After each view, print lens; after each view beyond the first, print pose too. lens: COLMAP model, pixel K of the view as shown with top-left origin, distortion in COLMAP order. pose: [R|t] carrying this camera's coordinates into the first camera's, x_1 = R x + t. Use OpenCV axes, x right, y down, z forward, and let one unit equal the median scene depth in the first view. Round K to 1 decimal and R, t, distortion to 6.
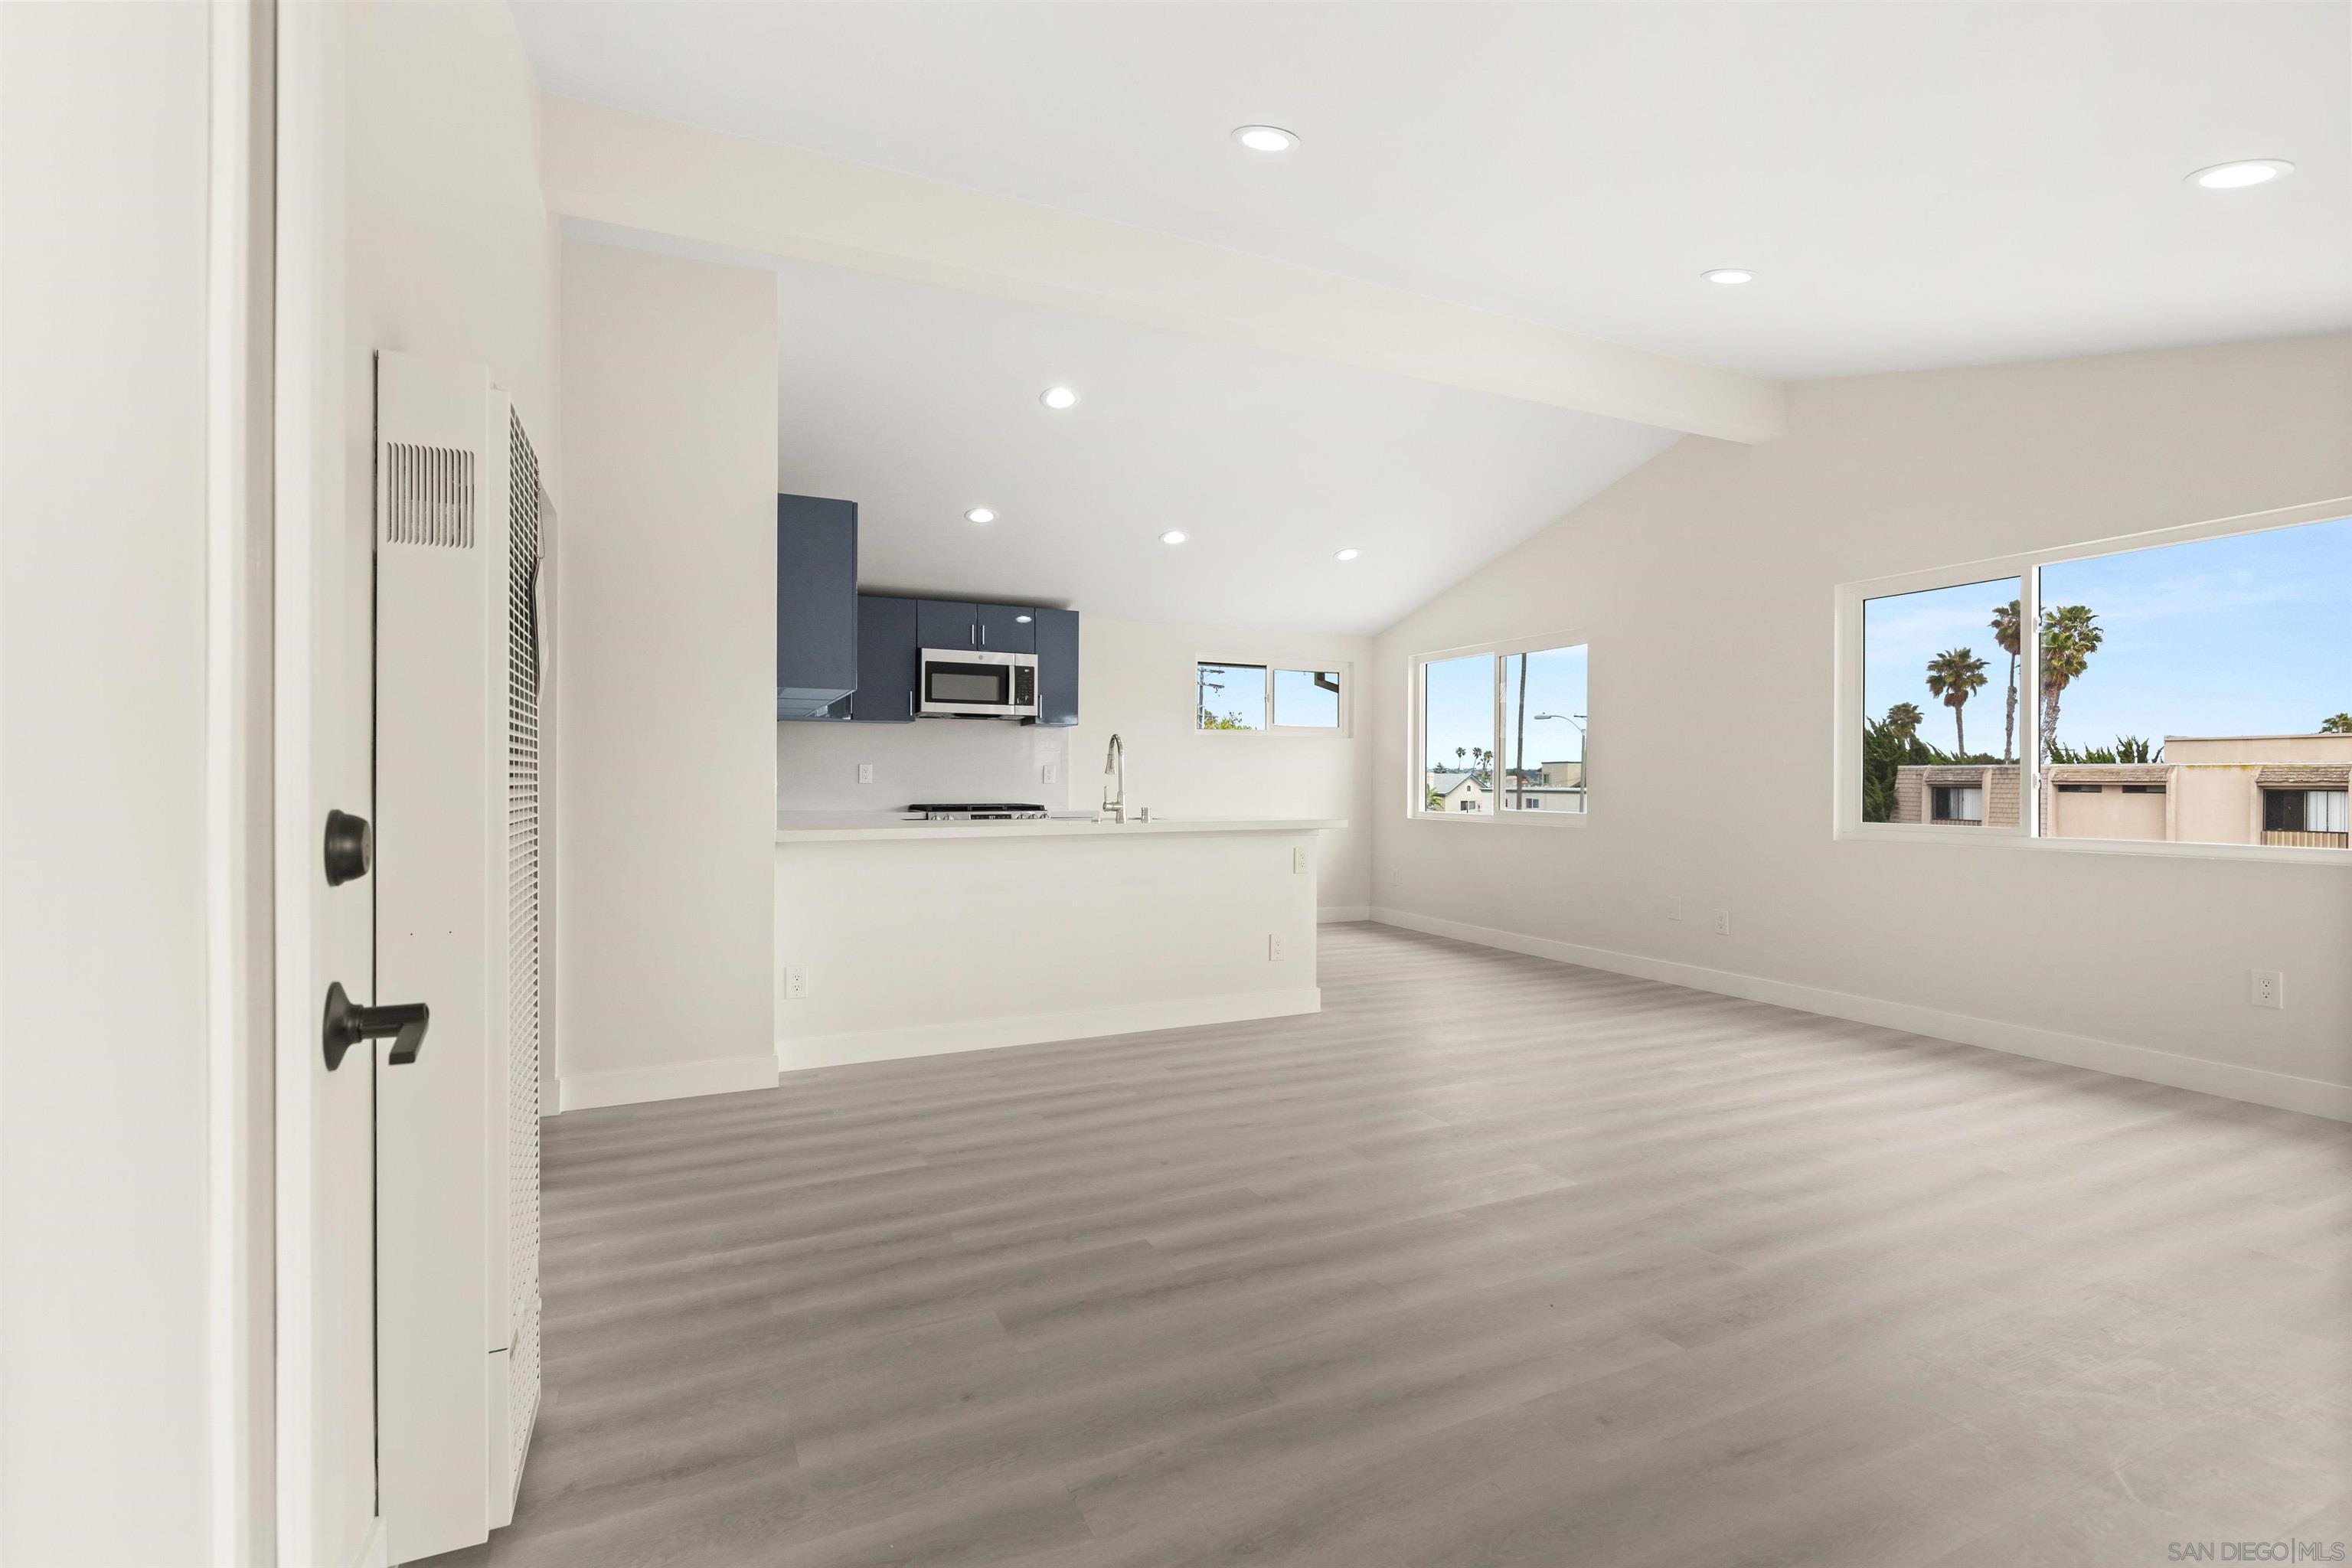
lens RADIAL K [[1069.8, 0, 1181.0], [0, 1069.8, 783.9], [0, 0, 1]] dist [-0.002152, -0.000070]
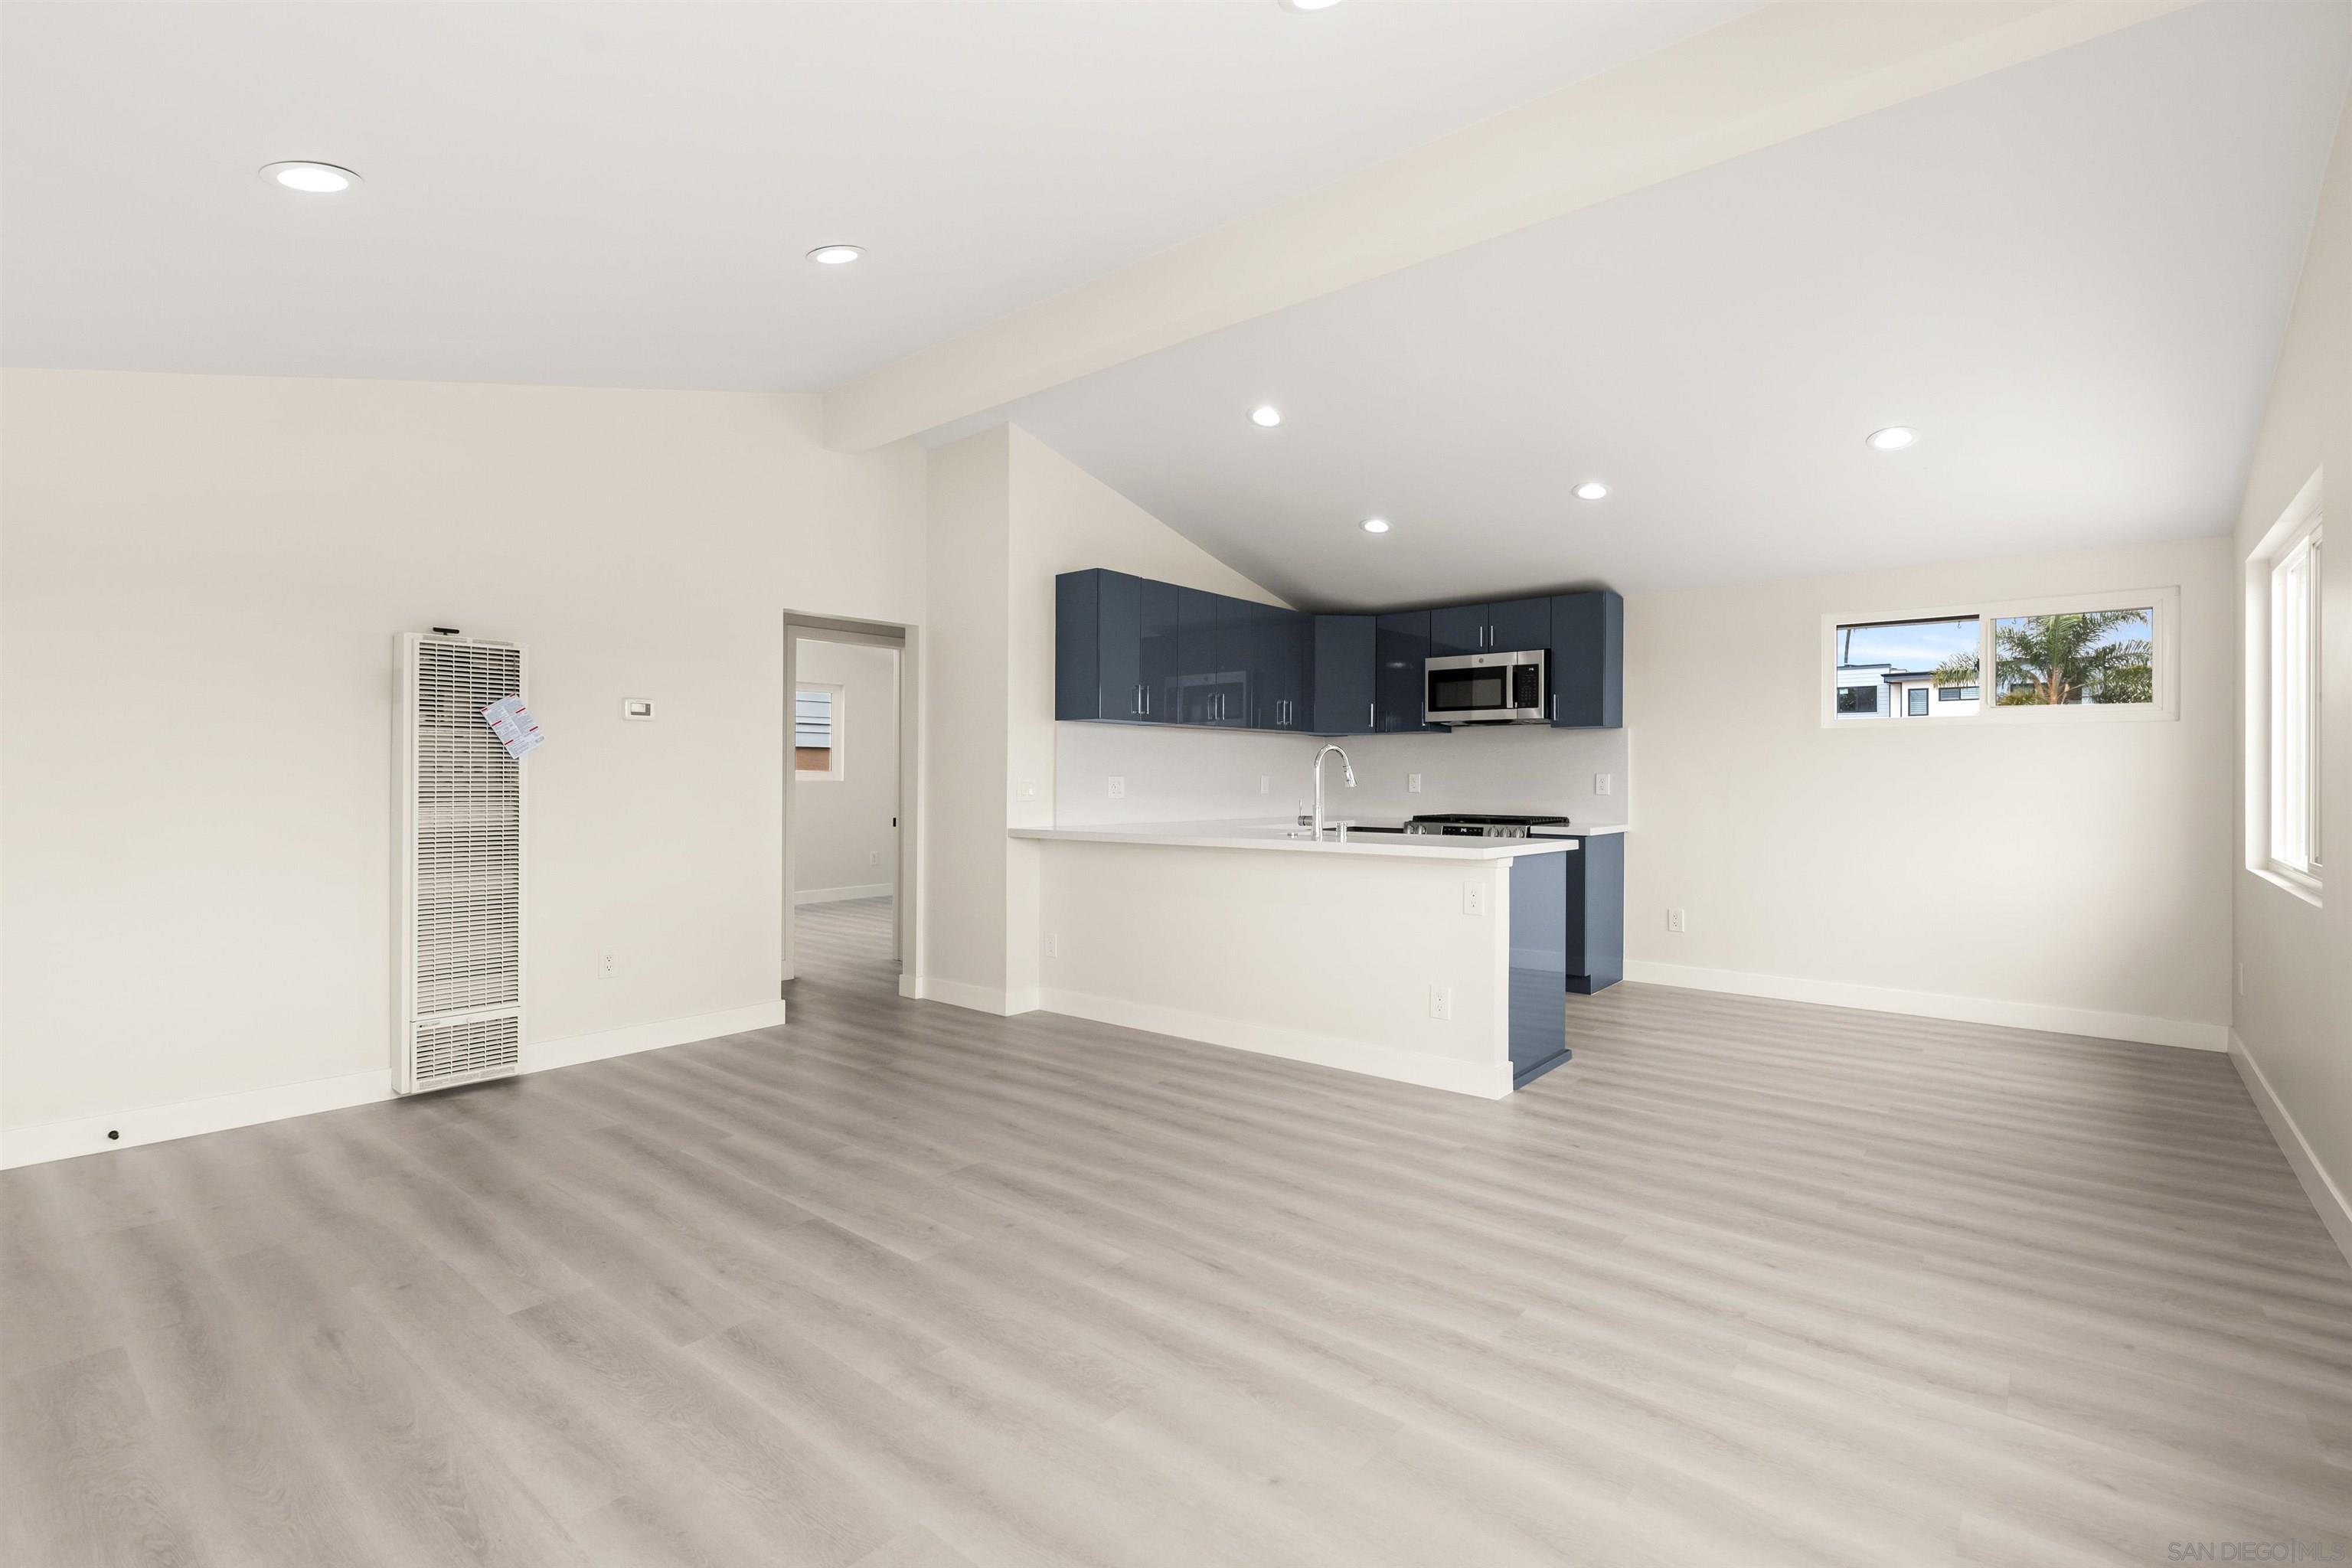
lens RADIAL K [[1069.8, 0, 1181.0], [0, 1069.8, 783.9], [0, 0, 1]] dist [-0.002152, -0.000070]
pose [[0.427093, 0.002819, -0.904203, 0.734209], [-0.004487, 0.999989, 0.000998, -0.012249], [0.904197, 0.003631, 0.427101, 0.477601]]
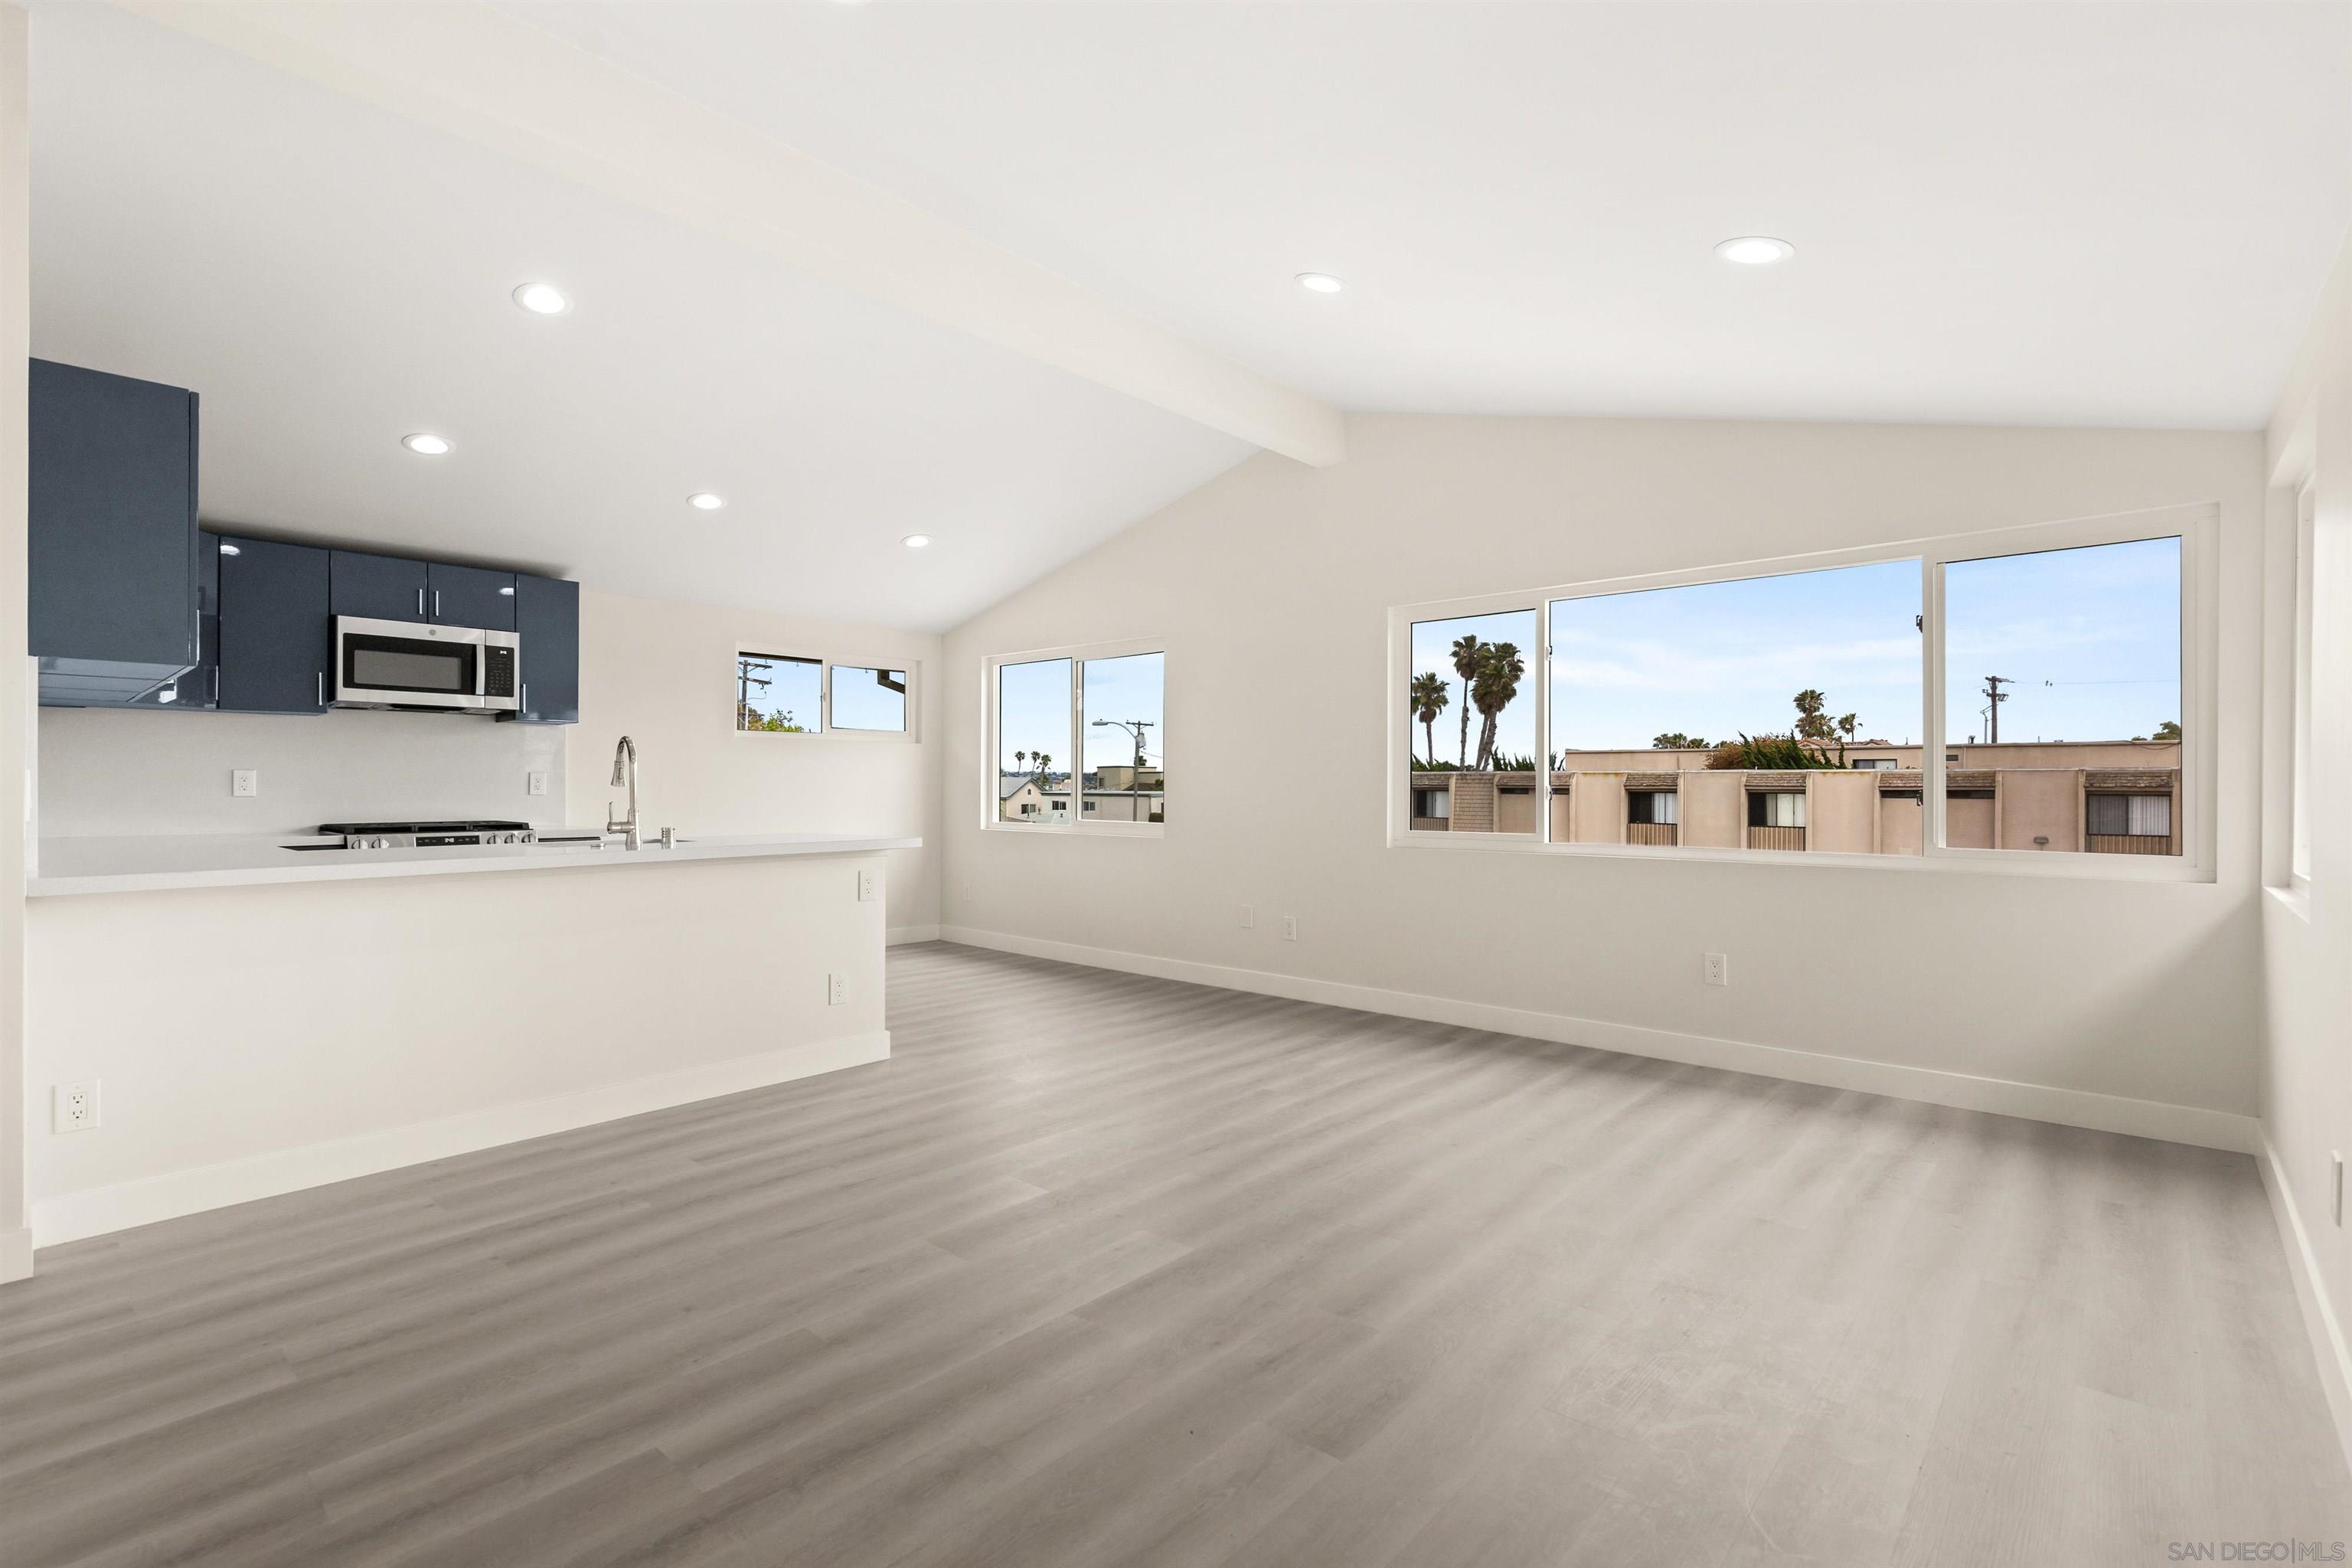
lens RADIAL K [[1072.1, 0, 1185.1], [0, 1072.1, 789.2], [0, 0, 1]] dist [-0.002186, 0.000229]
pose [[0.917675, -0.002346, 0.397326, 0.004168], [0.001569, 0.999996, 0.002282, -0.008253], [-0.397329, -0.001470, 0.917675, 0.103555]]
